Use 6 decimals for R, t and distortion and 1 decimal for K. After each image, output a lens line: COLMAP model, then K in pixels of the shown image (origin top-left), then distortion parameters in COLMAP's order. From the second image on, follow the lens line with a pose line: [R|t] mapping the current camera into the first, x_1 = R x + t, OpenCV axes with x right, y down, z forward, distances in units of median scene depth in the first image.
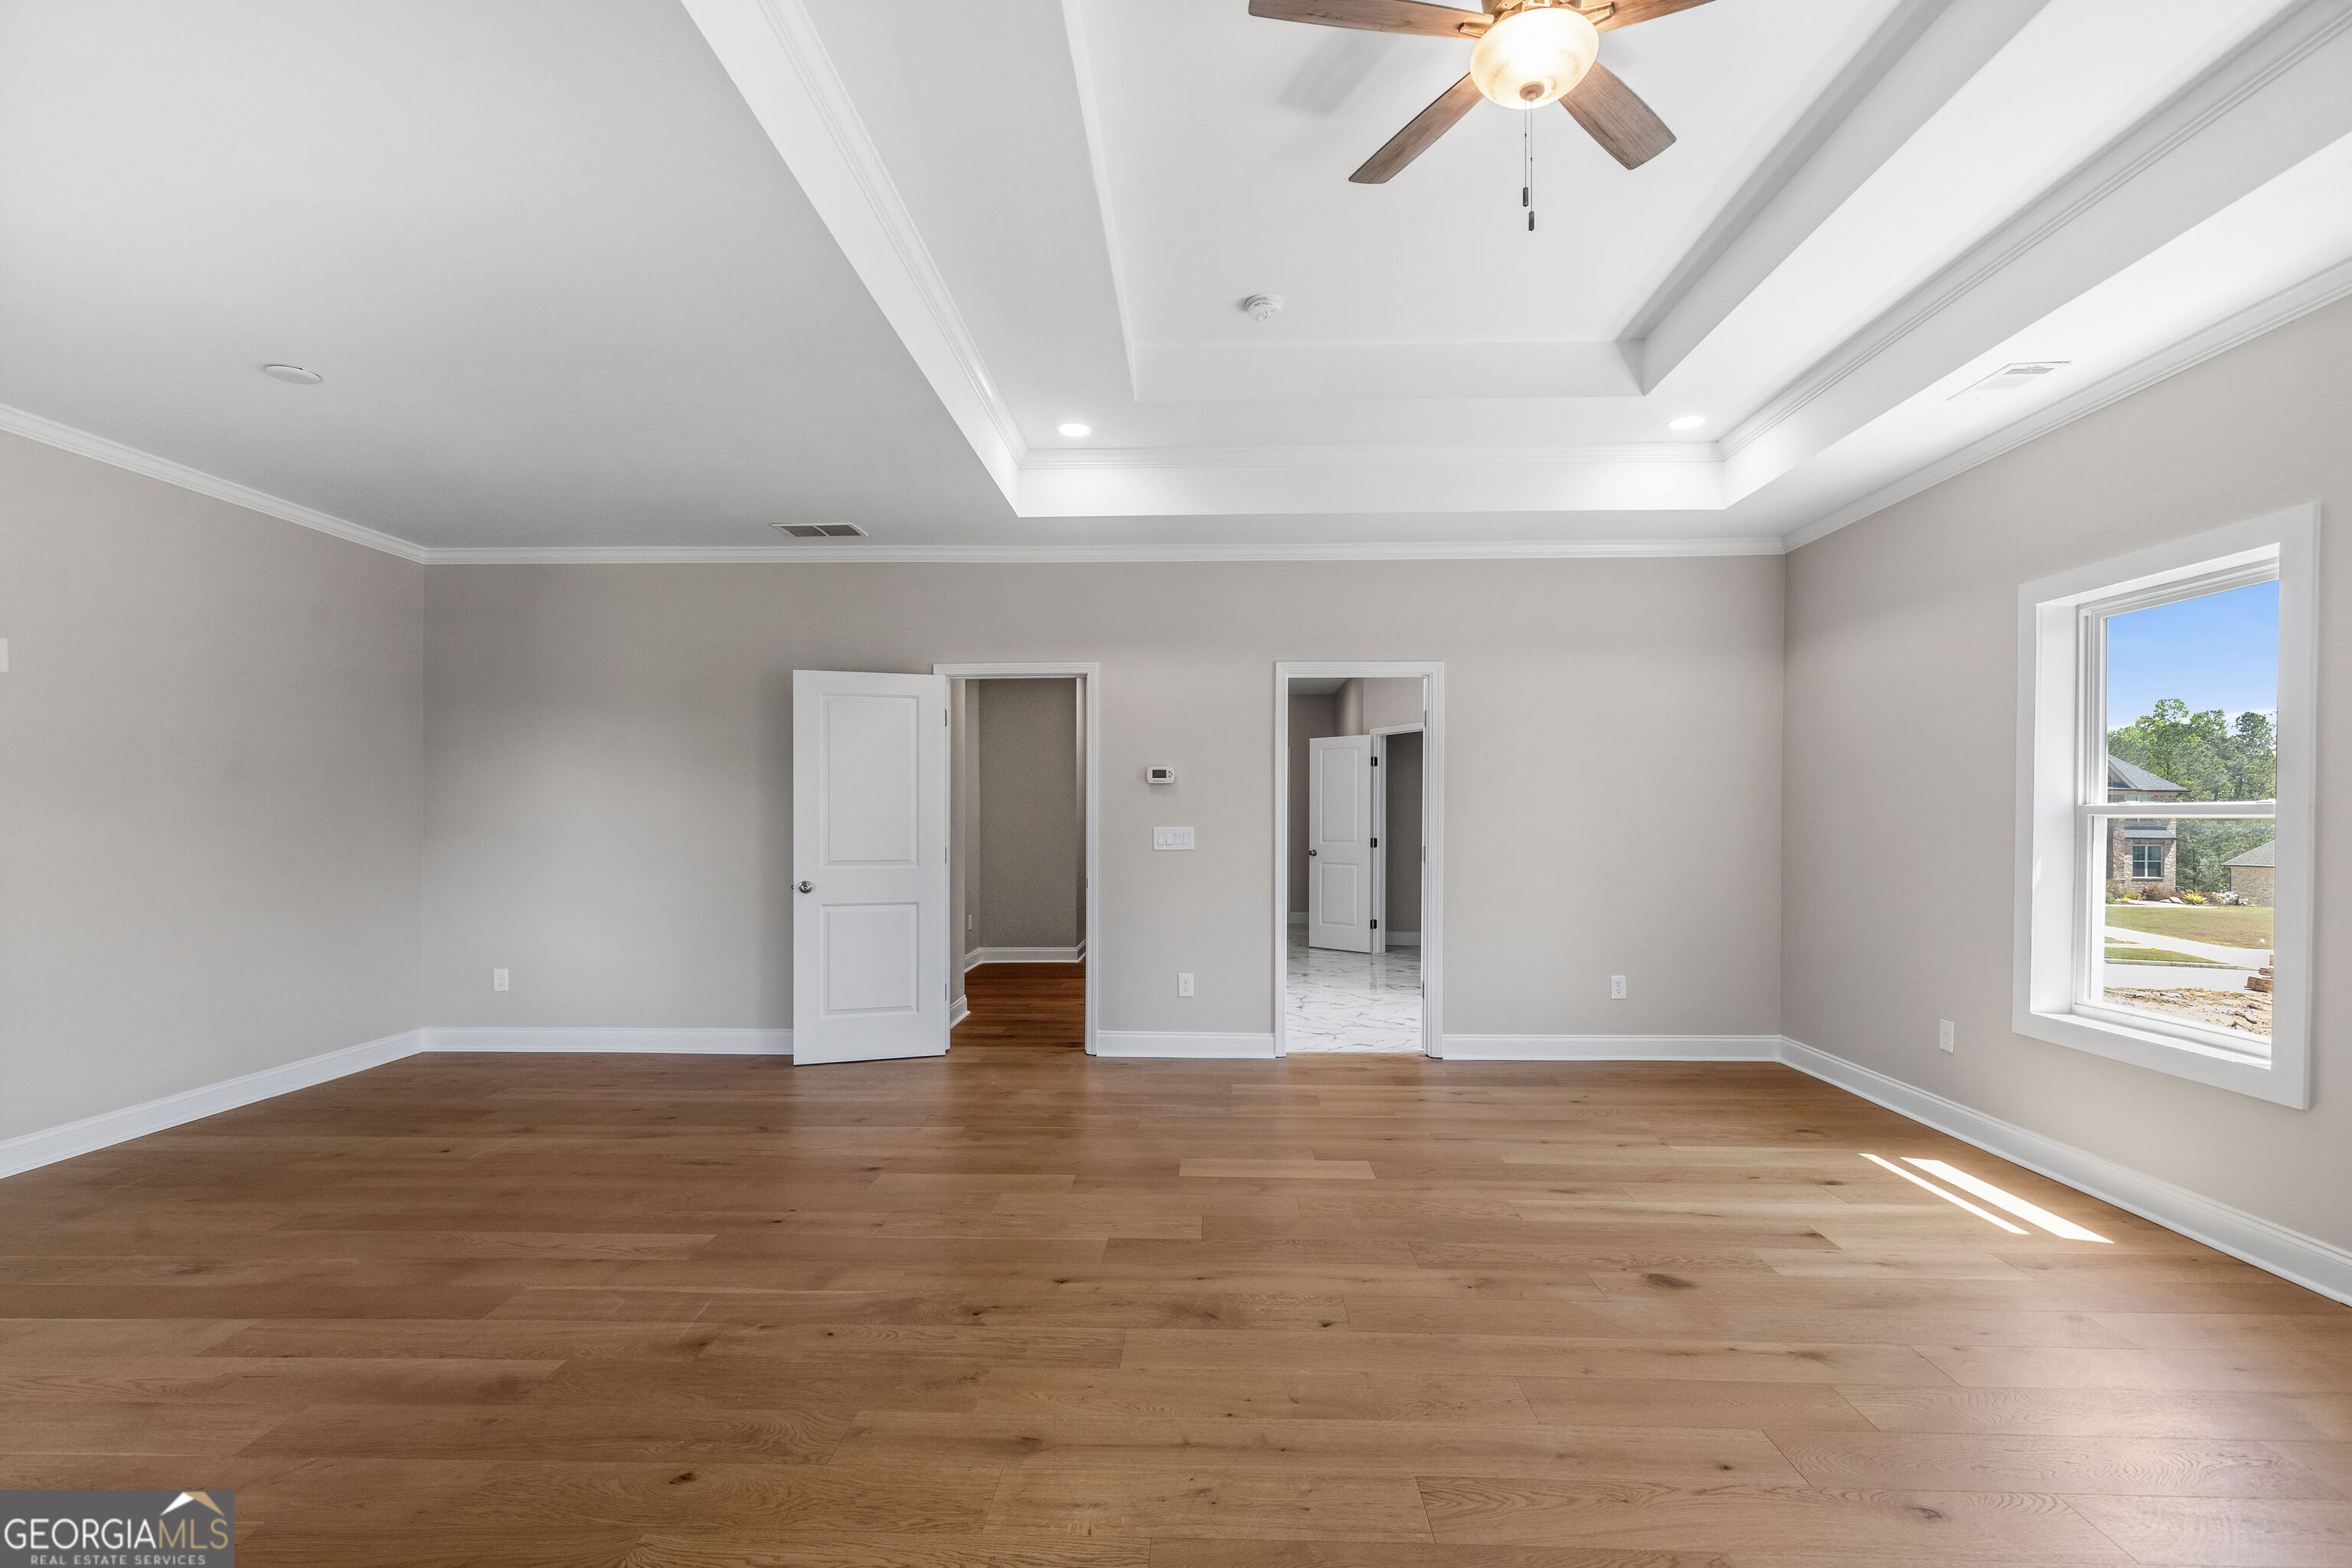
lens RADIAL K [[1077.4, 0, 1175.7], [0, 1077.4, 824.0], [0, 0, 1]] dist [0.022160, -0.000698]
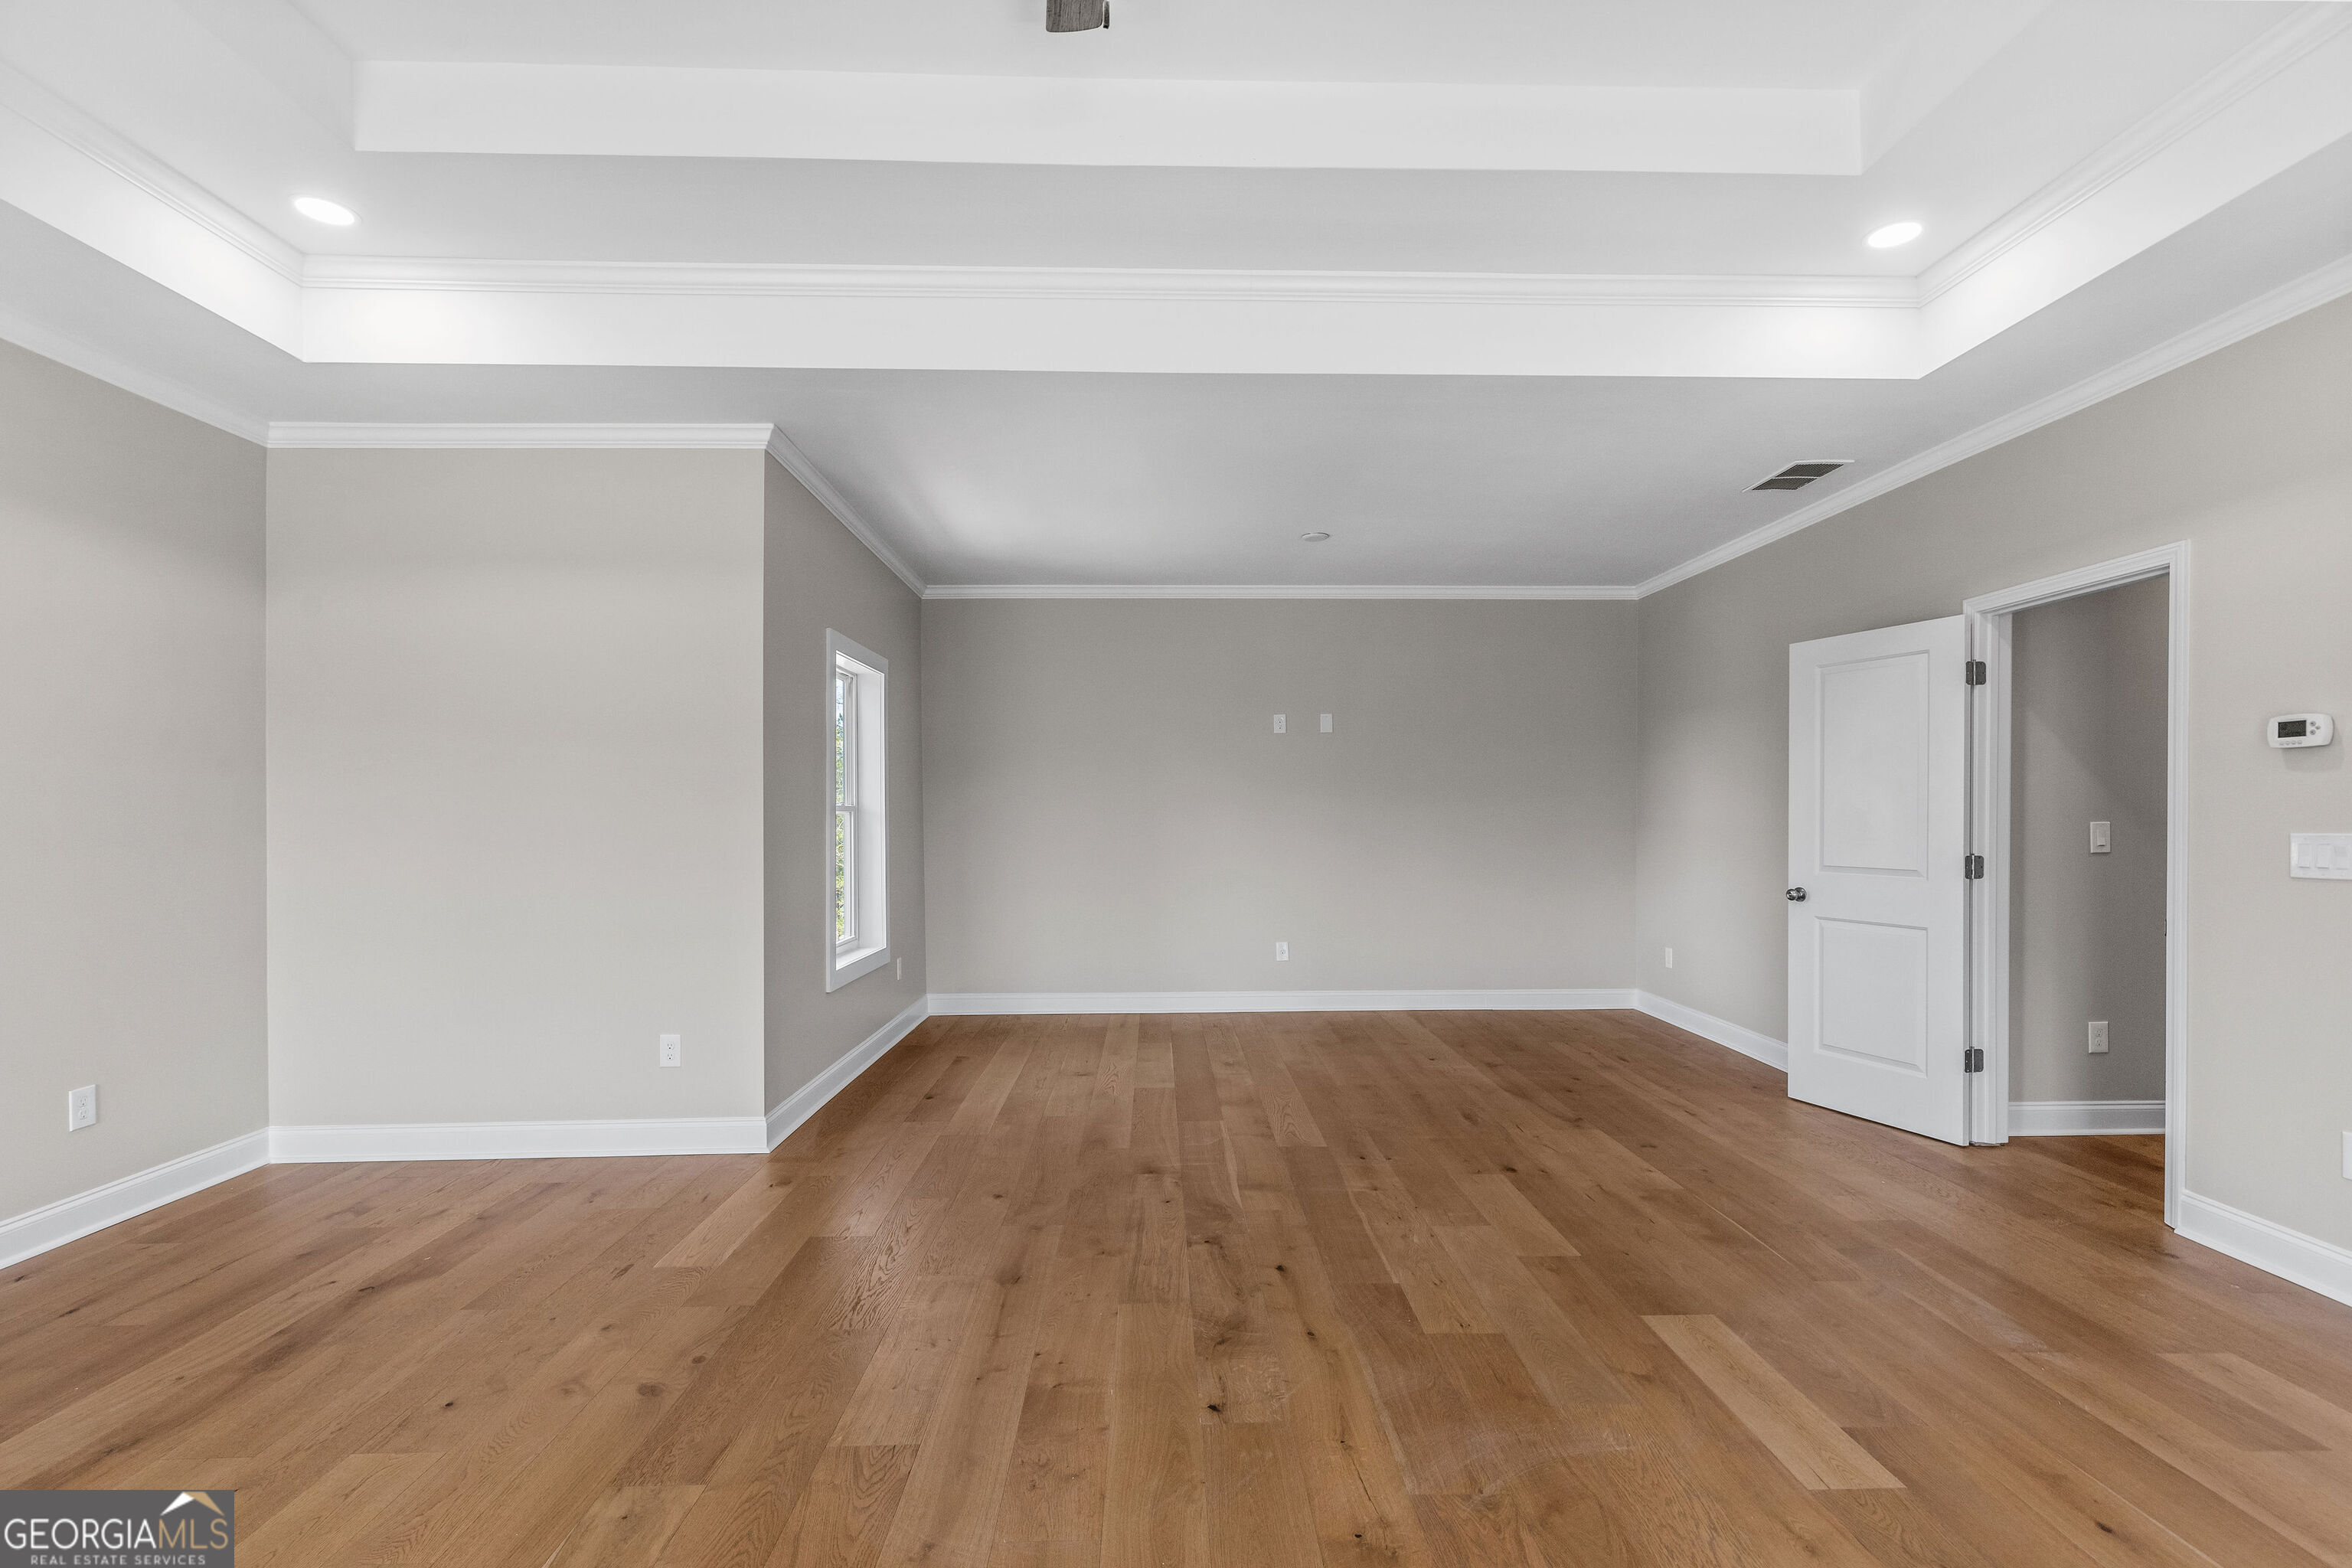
lens RADIAL K [[1079.8, 0, 1179.2], [0, 1079.8, 816.8], [0, 0, 1]] dist [0.027331, -0.009081]
pose [[0.060007, 0.004945, -0.998186, 0.655385], [-0.007264, 0.999963, 0.004517, -0.004565], [0.998172, 0.006980, 0.060041, 0.607674]]
